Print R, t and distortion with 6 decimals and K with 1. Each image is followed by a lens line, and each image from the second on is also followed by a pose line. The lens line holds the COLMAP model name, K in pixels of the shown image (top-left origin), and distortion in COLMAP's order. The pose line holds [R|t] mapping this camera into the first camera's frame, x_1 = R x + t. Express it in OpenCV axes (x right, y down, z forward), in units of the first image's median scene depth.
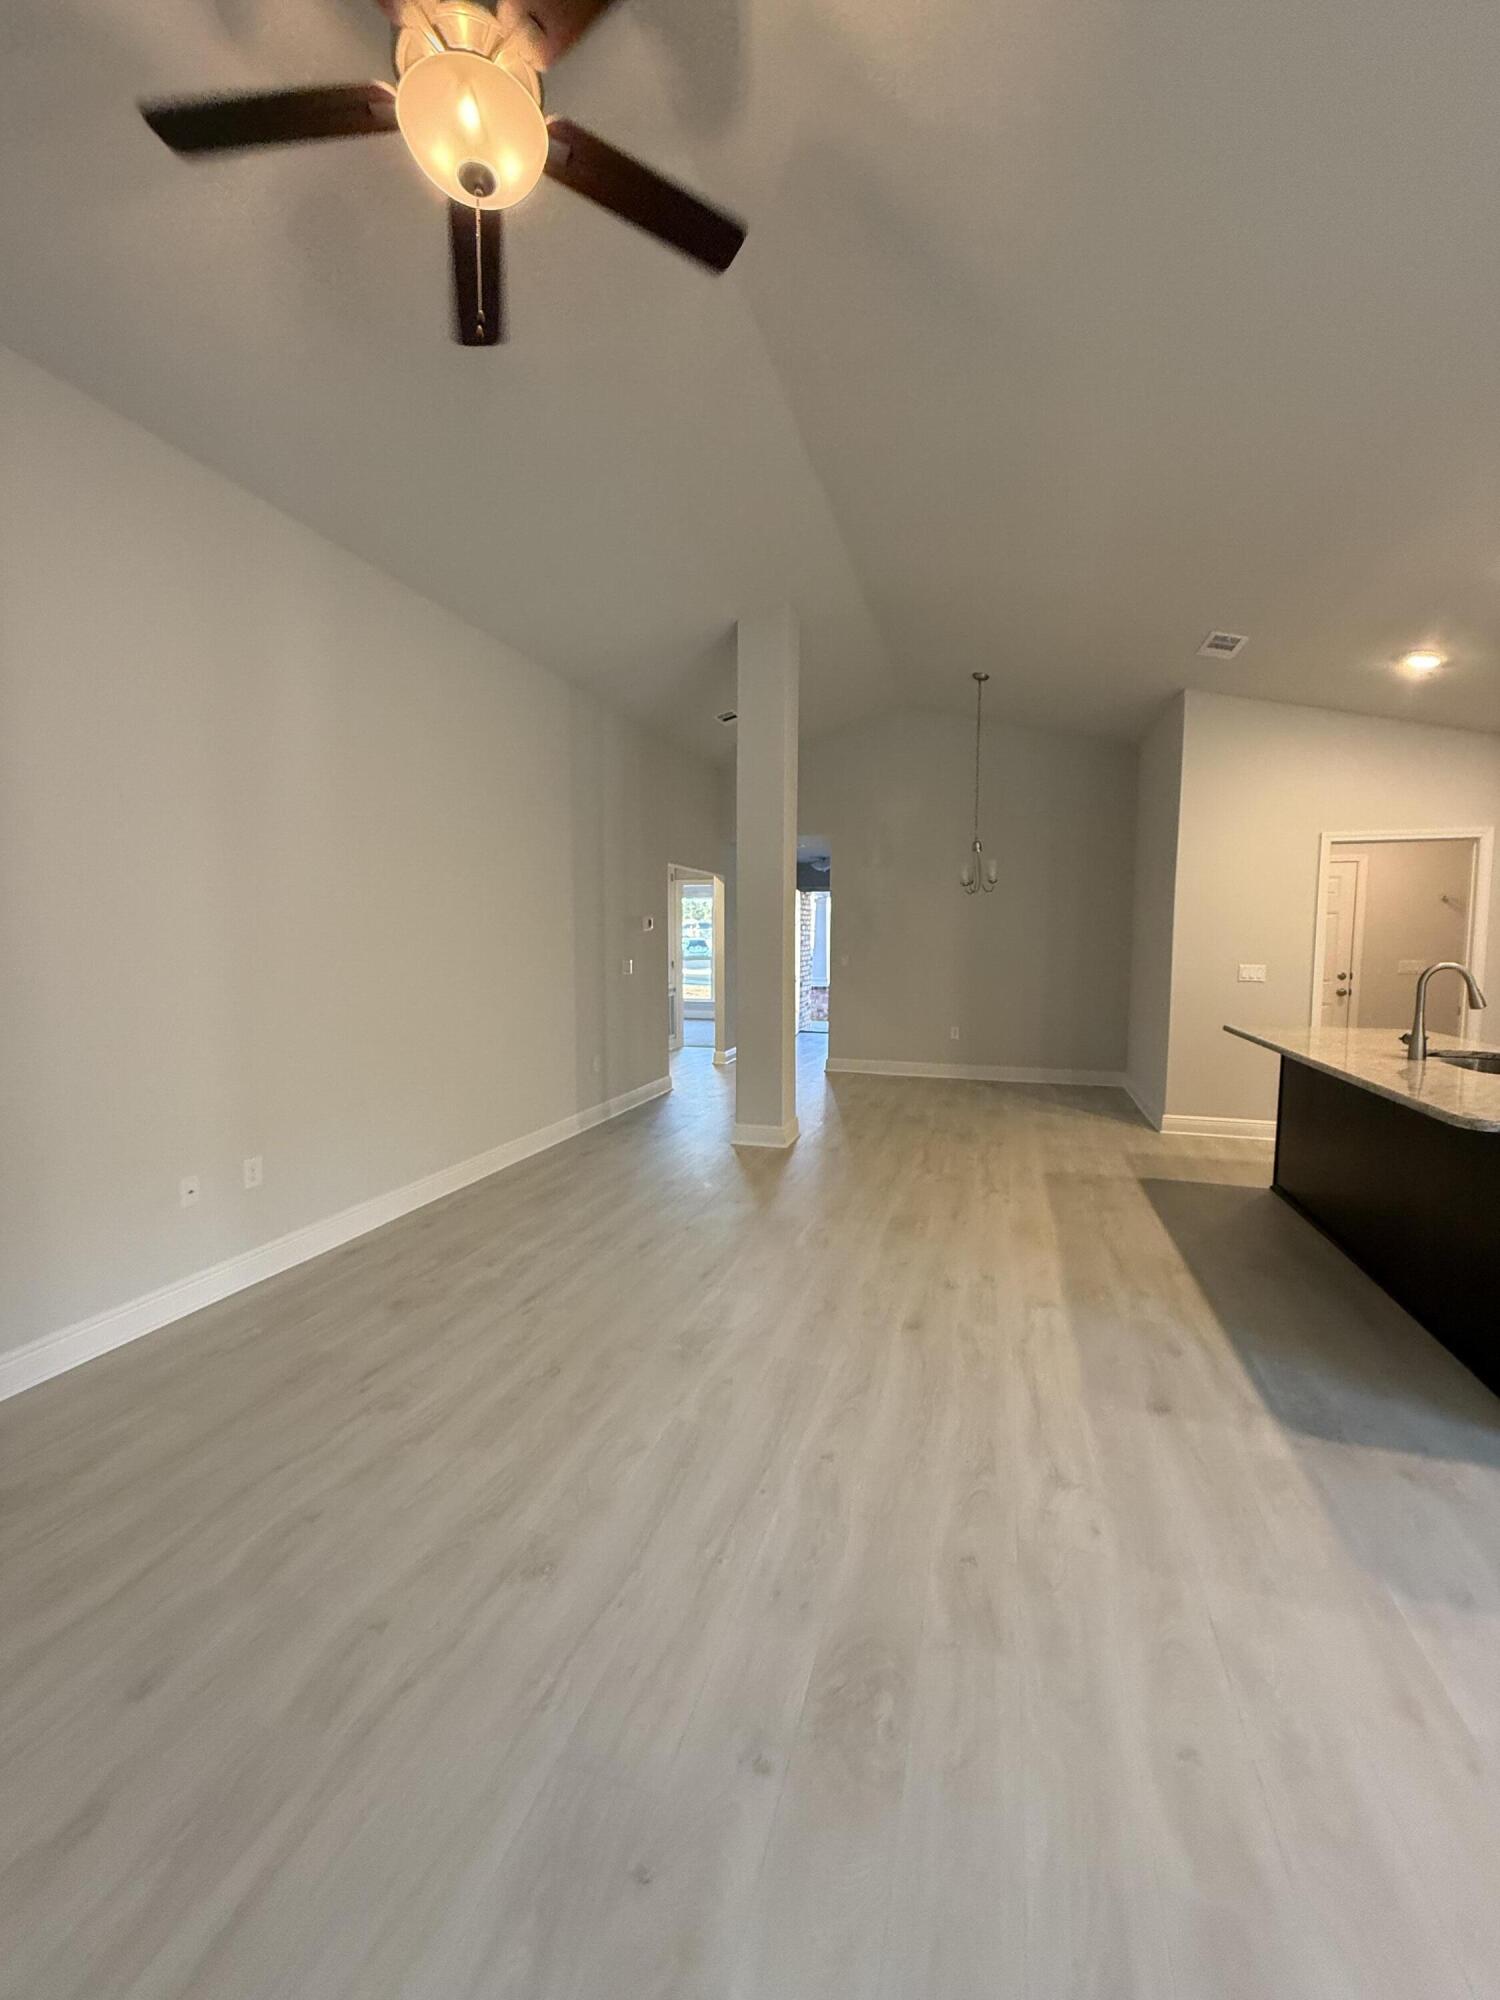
lens RADIAL K [[791.8, 0, 751.3], [0, 791.8, 1002.9], [0, 0, 1]] dist [0.000907, -0.000102]
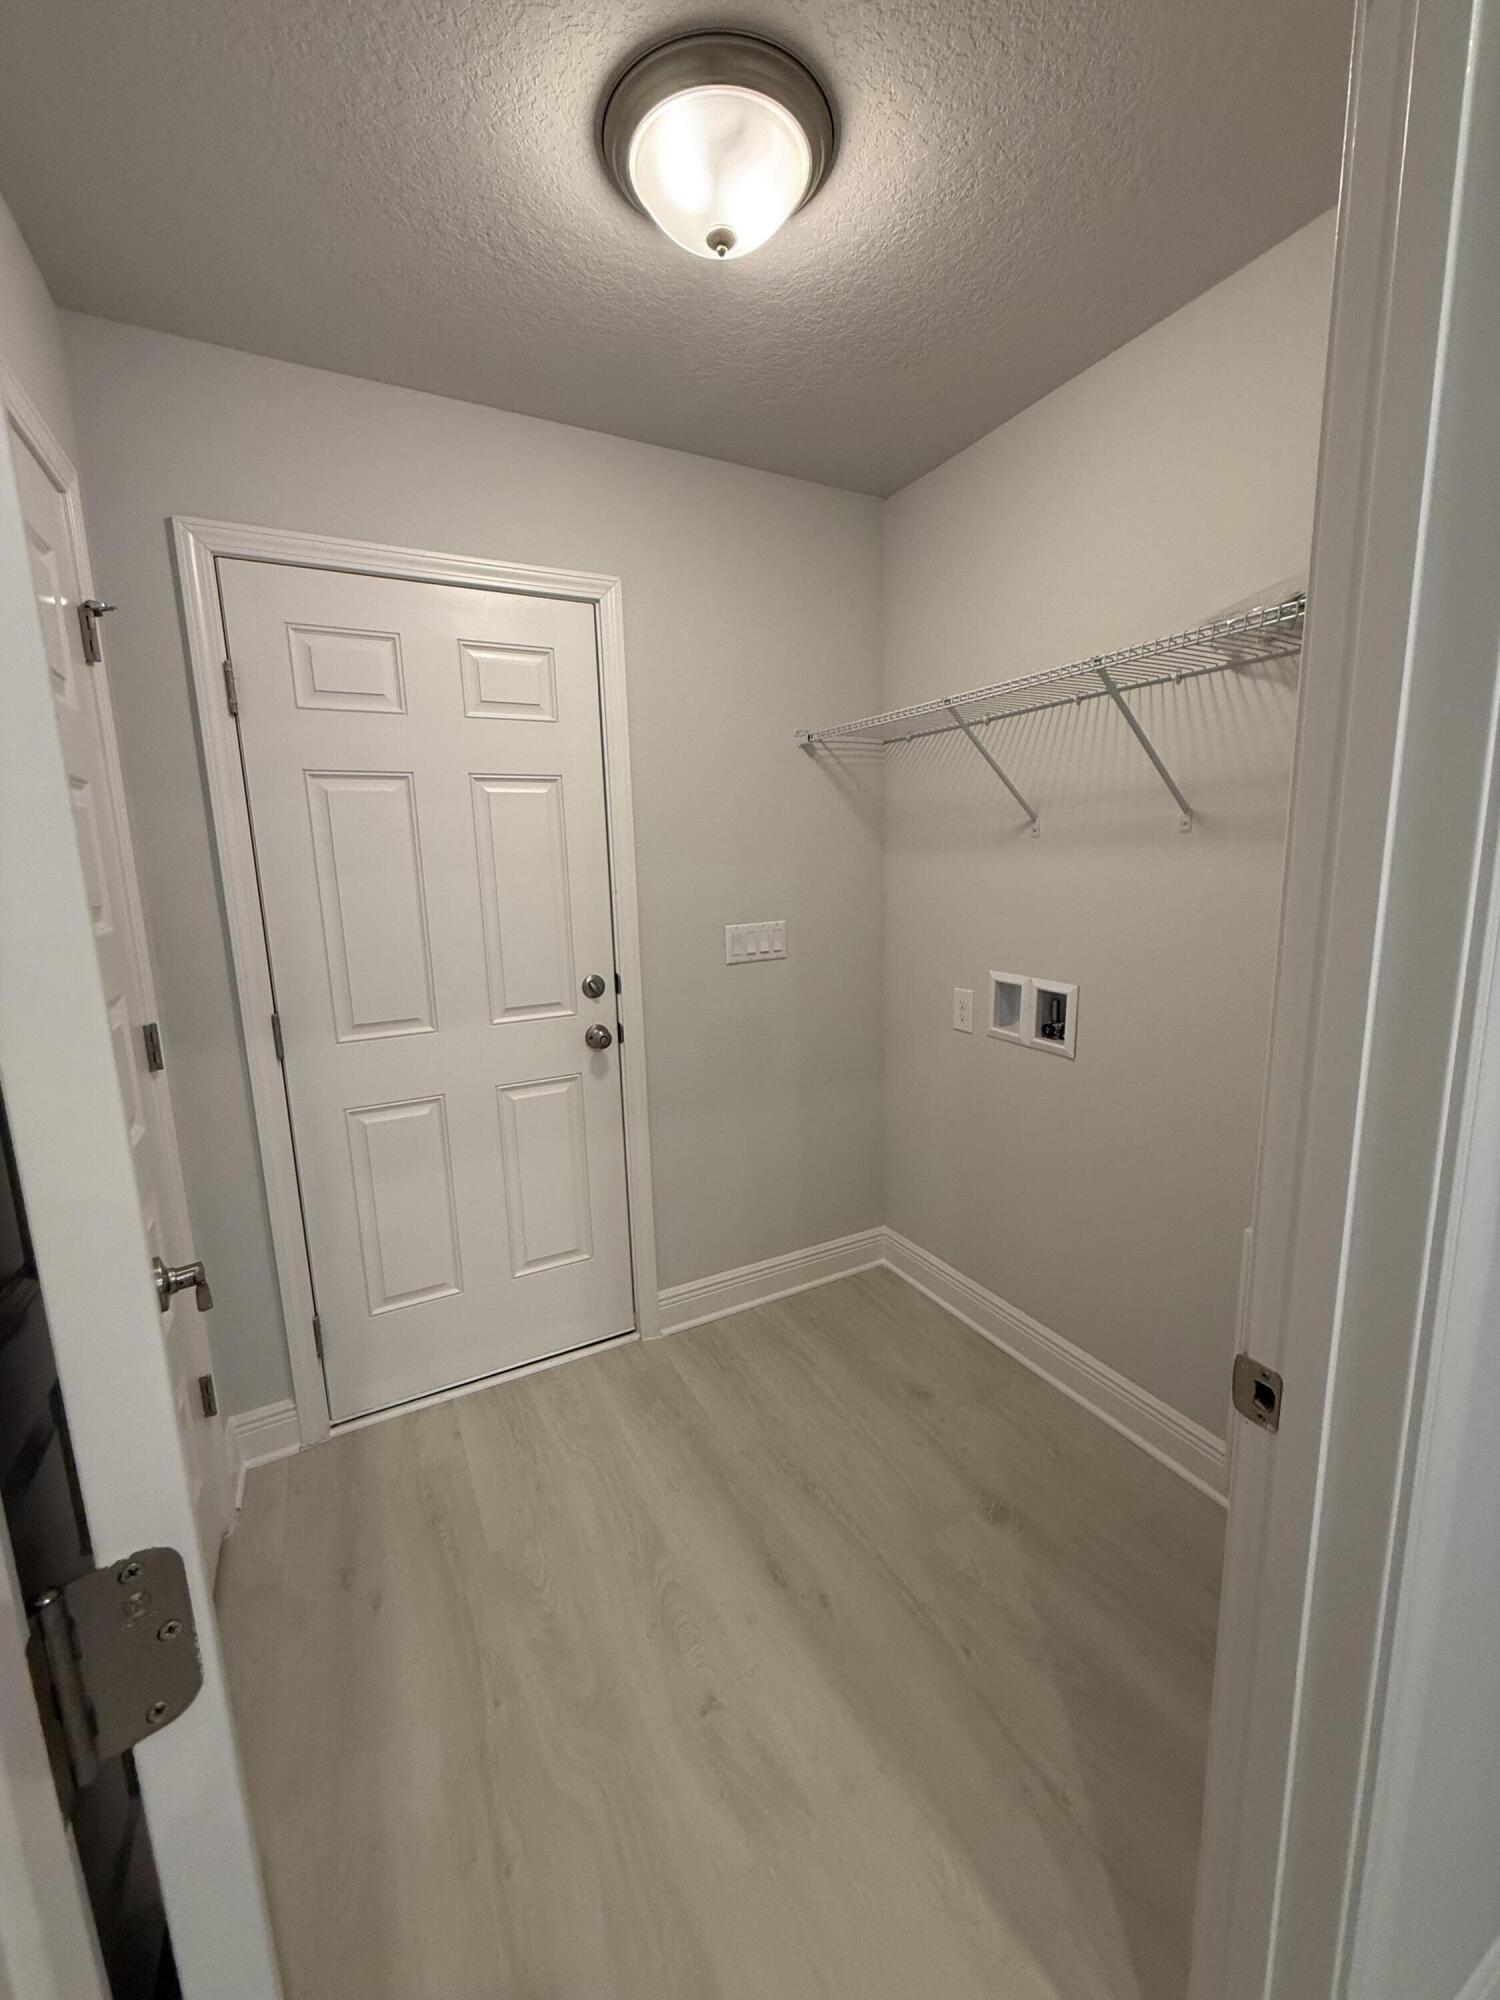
lens RADIAL K [[791.8, 0, 747.8], [0, 791.8, 999.5], [0, 0, 1]] dist [0.000907, -0.000102]
pose [[0.711751, -0.141320, 0.688069, 1.414737], [0.090062, 0.989828, 0.110136, -0.142067], [-0.696634, -0.016420, 0.717238, 1.810492]]
